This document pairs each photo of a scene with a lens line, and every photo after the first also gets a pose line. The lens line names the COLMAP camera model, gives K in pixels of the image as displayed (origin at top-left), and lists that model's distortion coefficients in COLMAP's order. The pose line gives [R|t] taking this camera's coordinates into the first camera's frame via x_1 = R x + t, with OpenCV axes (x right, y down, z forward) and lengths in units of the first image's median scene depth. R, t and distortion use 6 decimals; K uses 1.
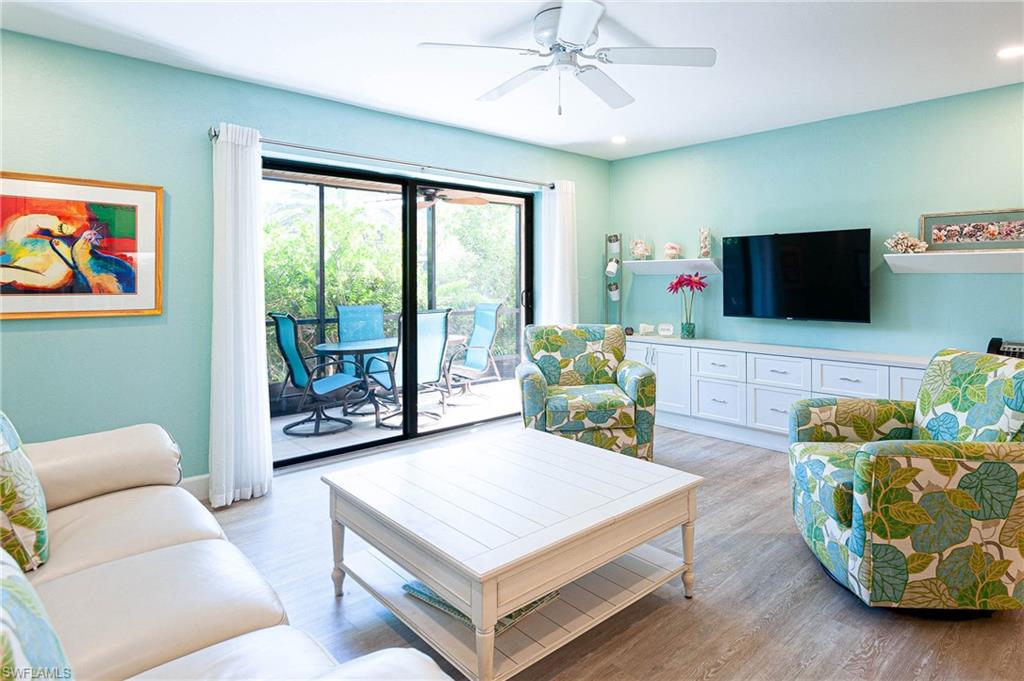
lens RADIAL K [[584.1, 0, 559.6], [0, 584.1, 278.0], [0, 0, 1]] dist [0.001725, -0.000467]
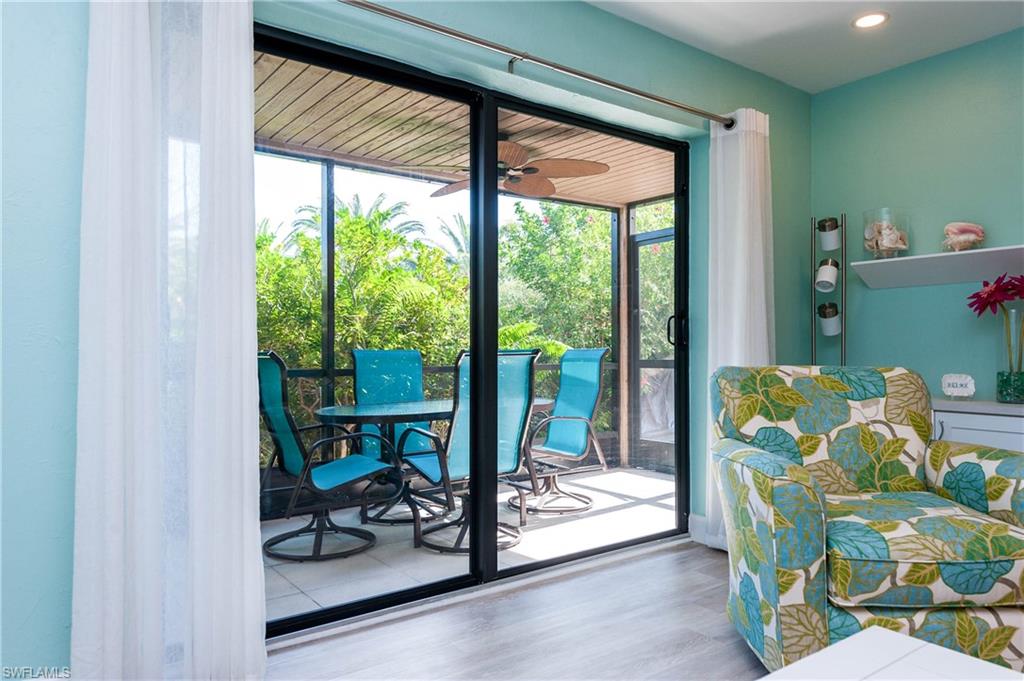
lens RADIAL K [[678.0, 0, 519.2], [0, 678.0, 339.4], [0, 0, 1]] dist [0.029386, -0.007716]
pose [[0.992298, 0.001773, -0.123858, -0.173614], [-0.003448, 0.999905, -0.013316, 0.075416], [0.123823, 0.013640, 0.992211, 0.458823]]
